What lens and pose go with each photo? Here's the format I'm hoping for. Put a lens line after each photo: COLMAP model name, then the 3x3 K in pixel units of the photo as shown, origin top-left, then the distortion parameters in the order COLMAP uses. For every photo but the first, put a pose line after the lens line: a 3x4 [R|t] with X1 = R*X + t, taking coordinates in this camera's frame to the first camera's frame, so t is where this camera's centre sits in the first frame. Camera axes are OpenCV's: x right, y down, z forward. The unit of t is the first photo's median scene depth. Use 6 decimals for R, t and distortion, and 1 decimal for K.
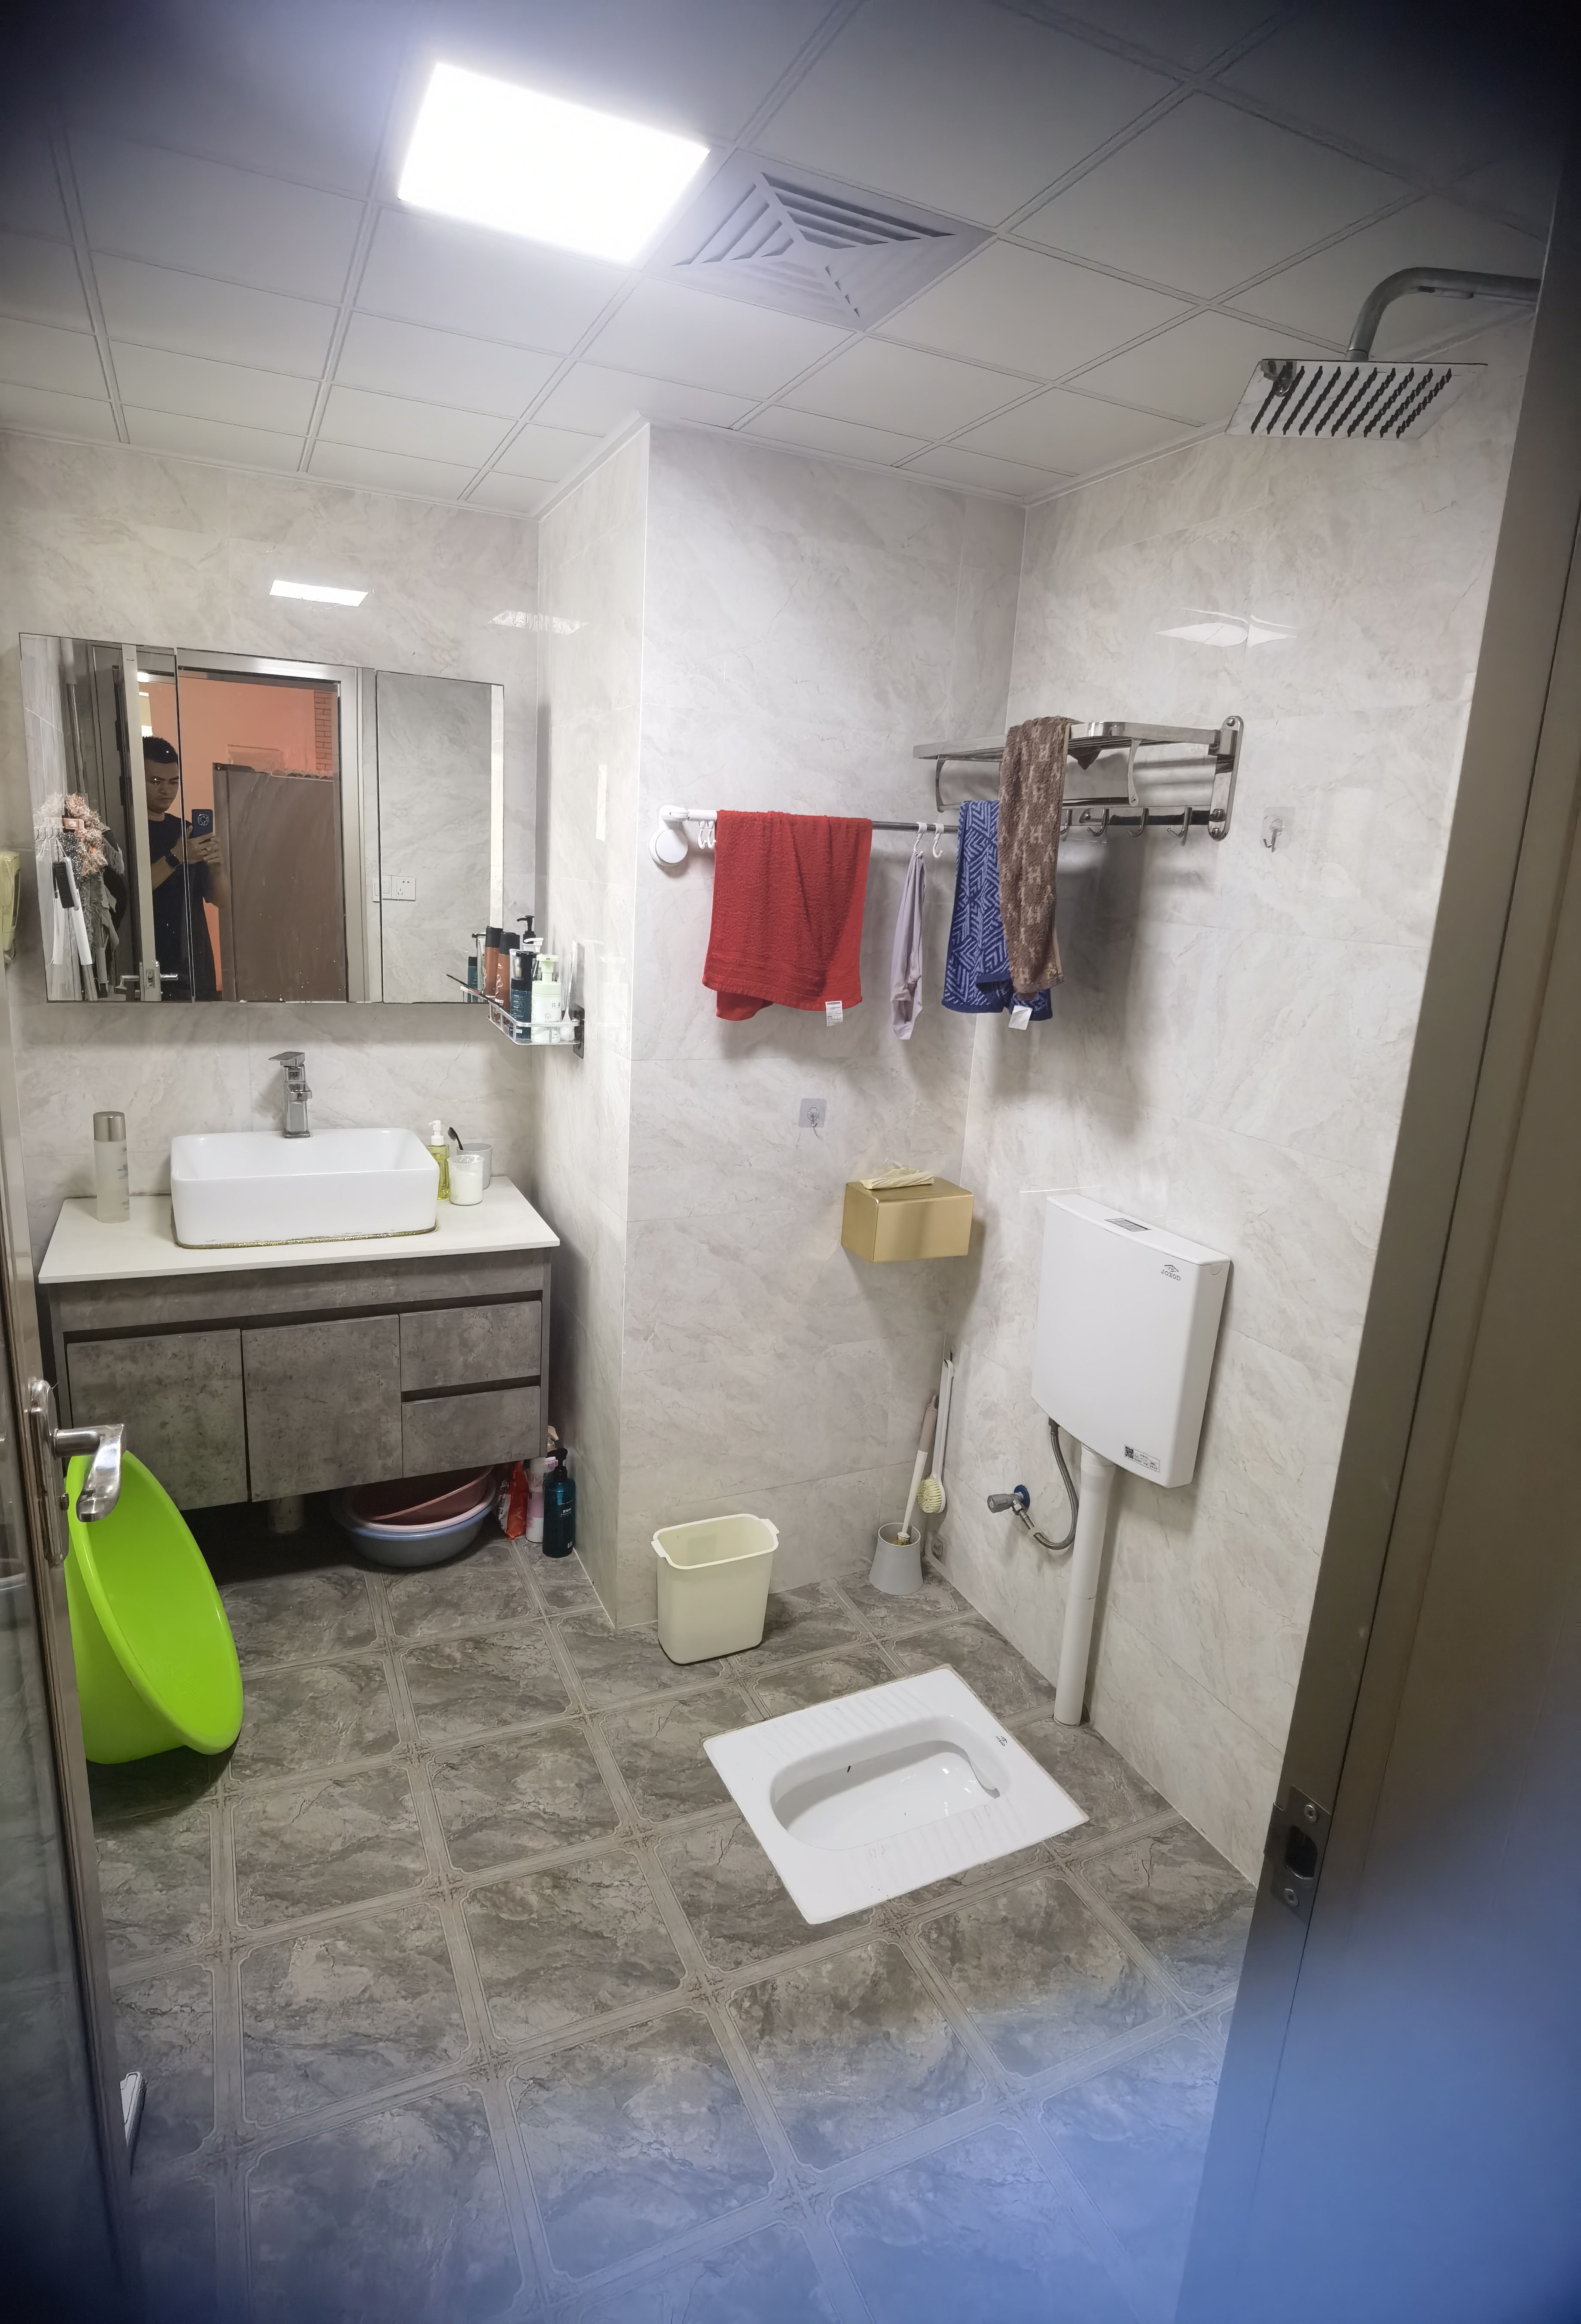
lens RADIAL K [[1225.0, 0, 790.6], [0, 1225.0, 1165.8], [0, 0, 1]] dist [-0.003056, -0.000192]
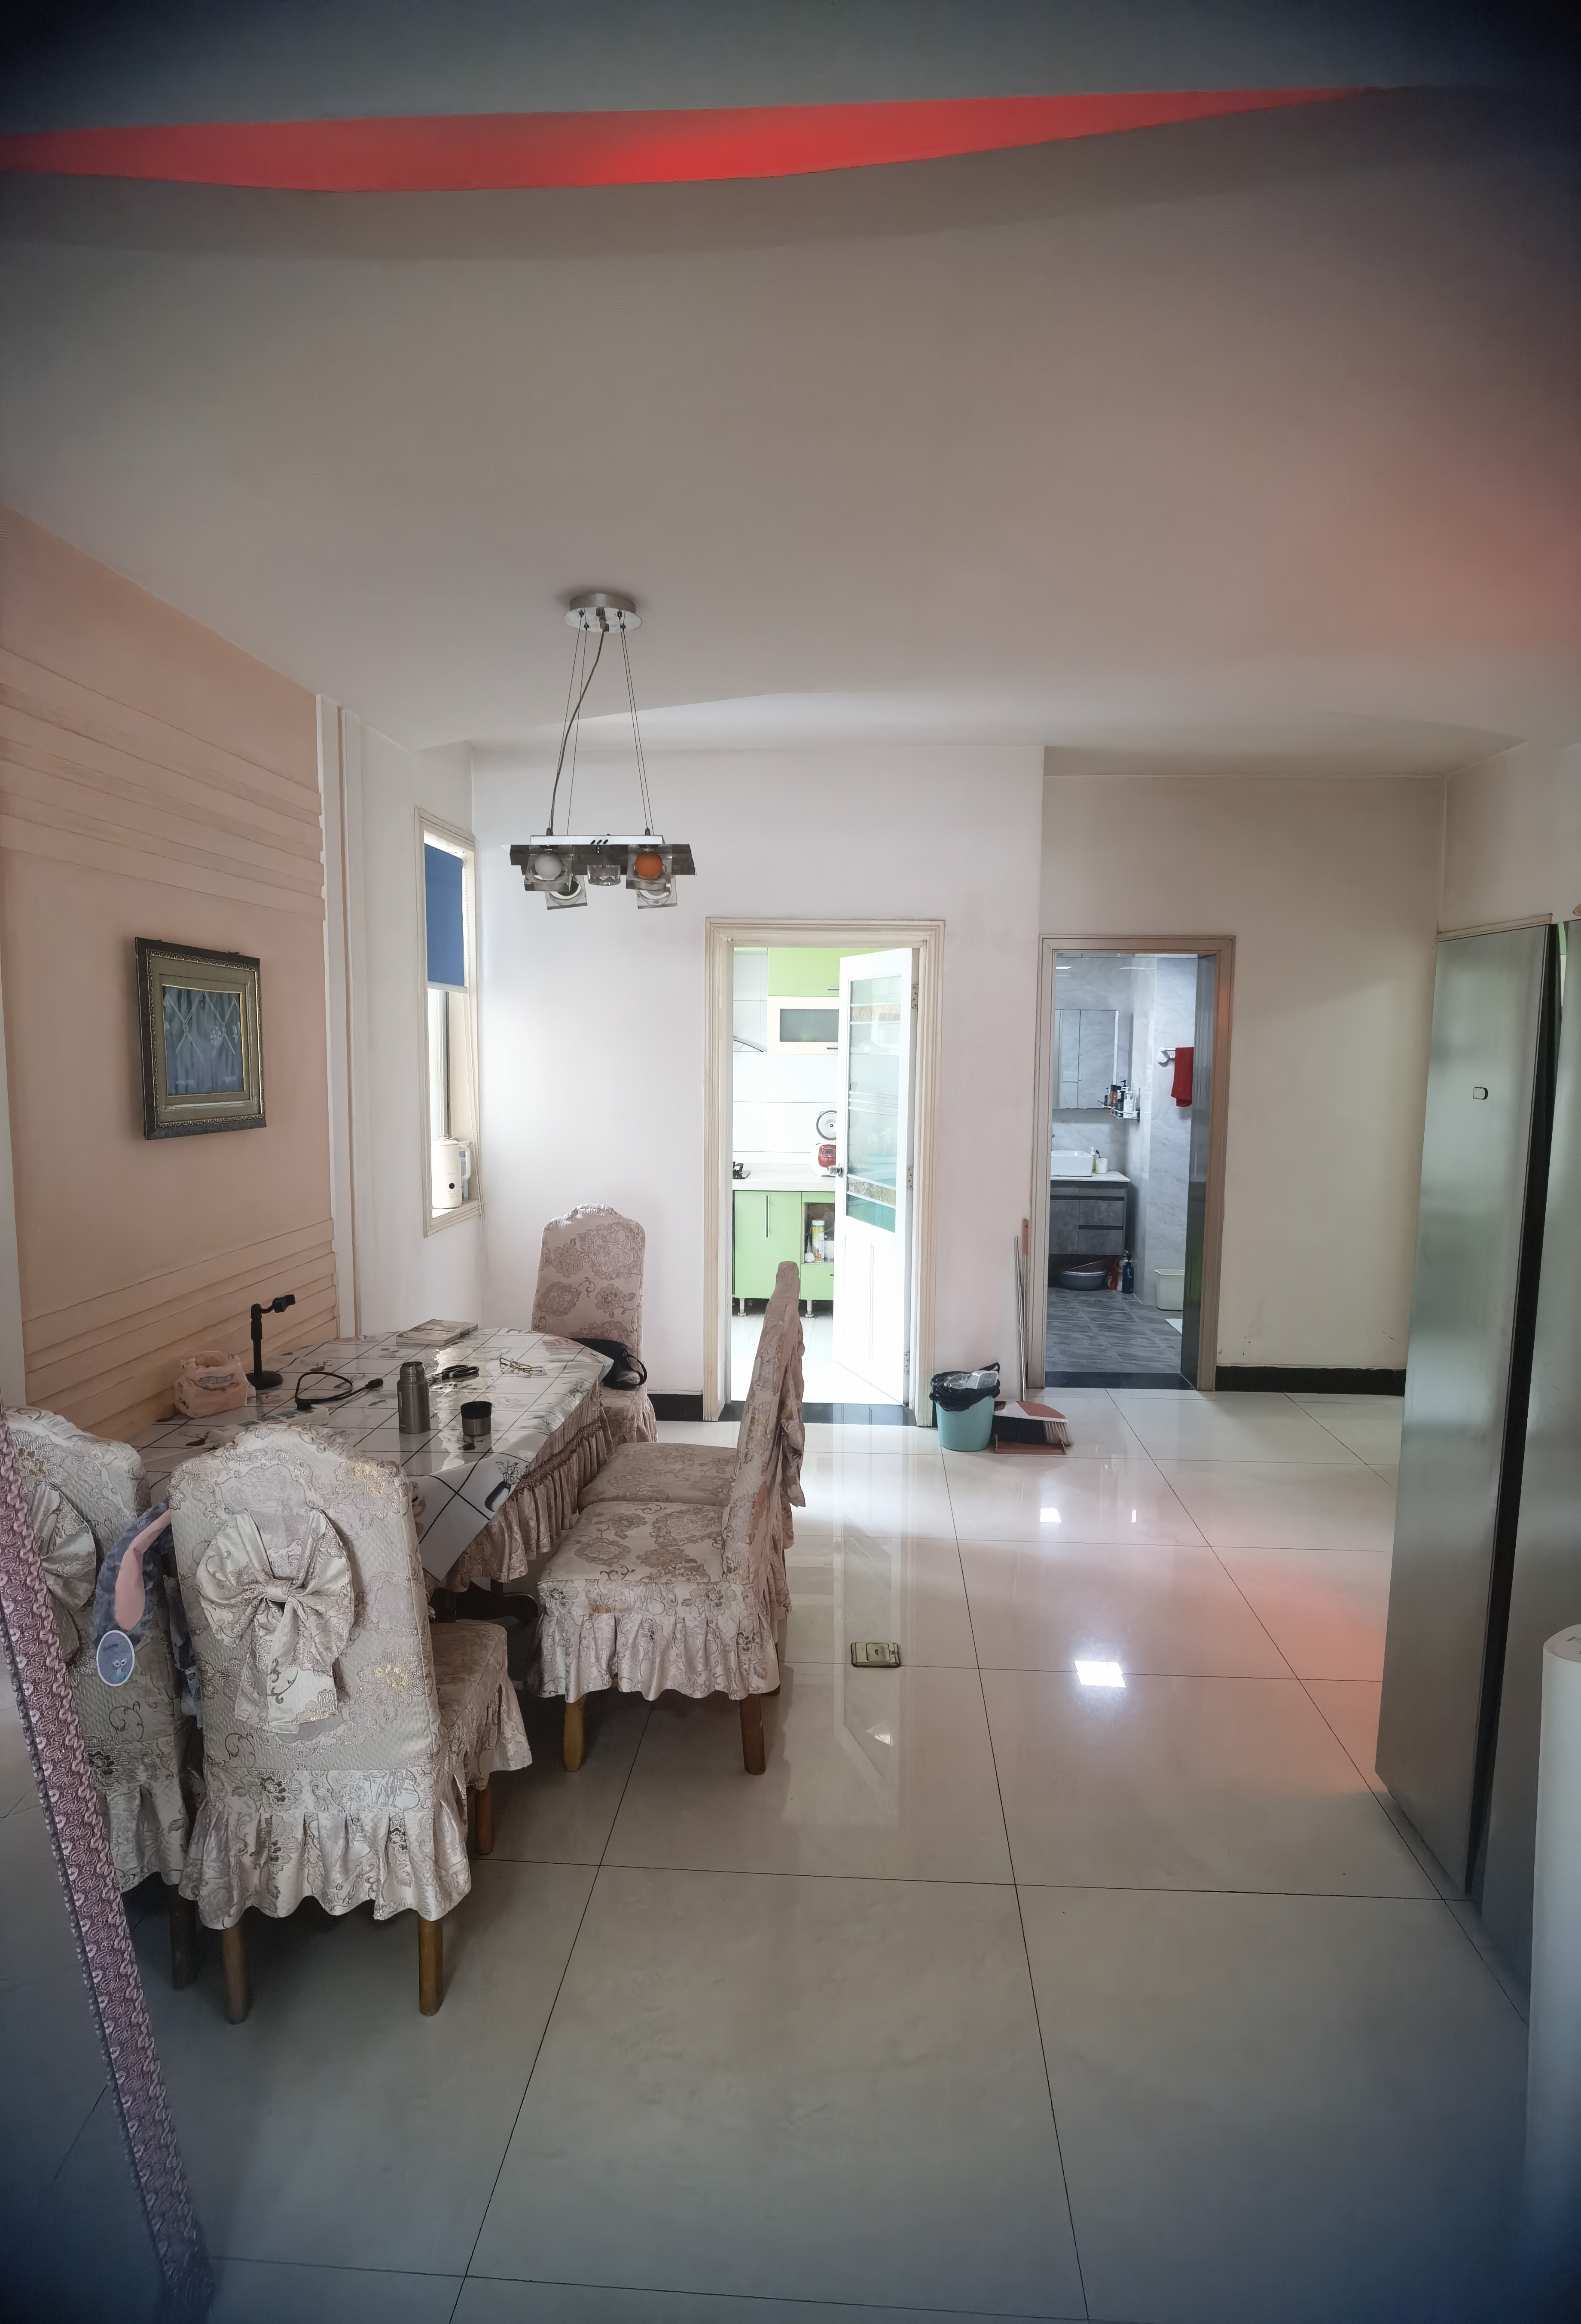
lens RADIAL K [[1225.0, 0, 794.2], [0, 1225.0, 1166.5], [0, 0, 1]] dist [-0.003056, -0.000192]
pose [[0.876381, -0.001378, -0.481616, 0.567231], [-0.072025, 0.988375, -0.133889, 0.505652], [0.476202, 0.152027, 0.866095, -2.129264]]
